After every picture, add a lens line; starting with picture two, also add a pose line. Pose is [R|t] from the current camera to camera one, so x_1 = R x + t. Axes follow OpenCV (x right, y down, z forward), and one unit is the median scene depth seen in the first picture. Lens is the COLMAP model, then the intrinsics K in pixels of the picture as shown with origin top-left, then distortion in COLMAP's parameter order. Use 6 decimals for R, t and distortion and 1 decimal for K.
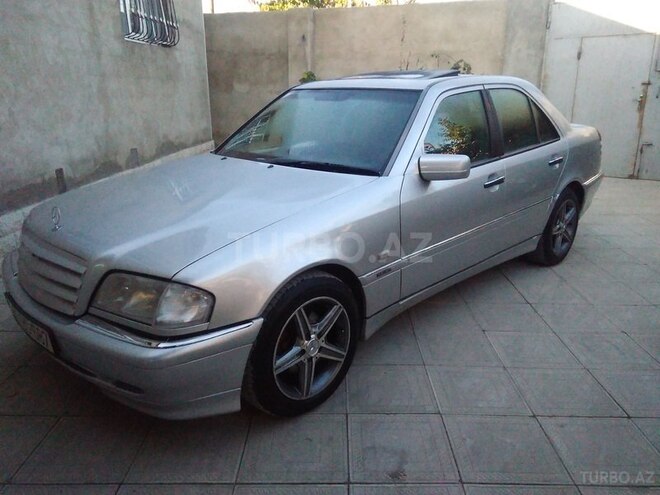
lens RADIAL K [[513.4, 0, 335.3], [0, 513.4, 249.2], [0, 0, 1]] dist [0.035251, -0.034364]
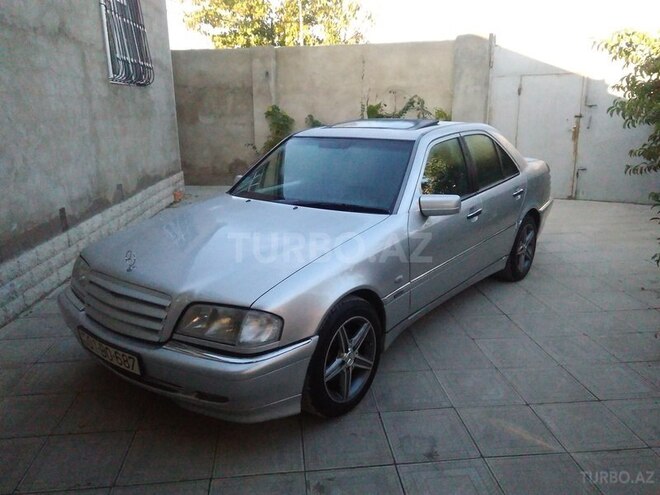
lens RADIAL K [[513.4, 0, 330.9], [0, 513.4, 246.5], [0, 0, 1]] dist [0.035251, -0.034364]
pose [[0.994779, -0.034666, 0.095989, -0.134295], [0.038902, 0.998334, -0.042613, -0.016037], [-0.094351, 0.046124, 0.994470, -0.147856]]
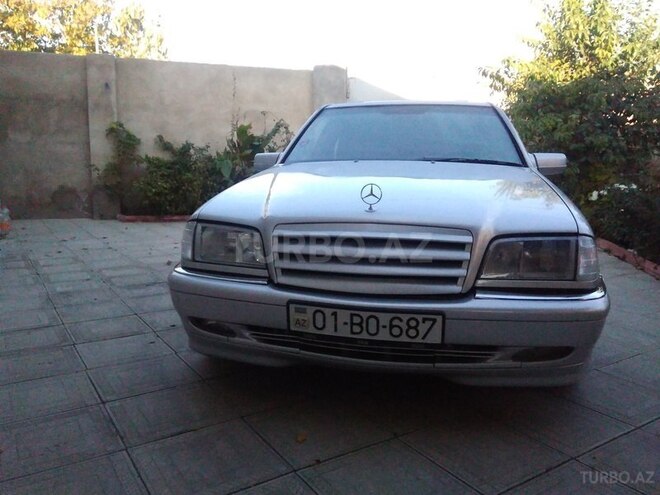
lens RADIAL K [[513.4, 0, 327.0], [0, 513.4, 251.6], [0, 0, 1]] dist [0.035251, -0.034364]
pose [[0.841737, -0.070835, 0.535220, -0.722995], [0.144594, 0.984718, -0.097078, 0.069347], [-0.520164, 0.159103, 0.839116, 0.232656]]
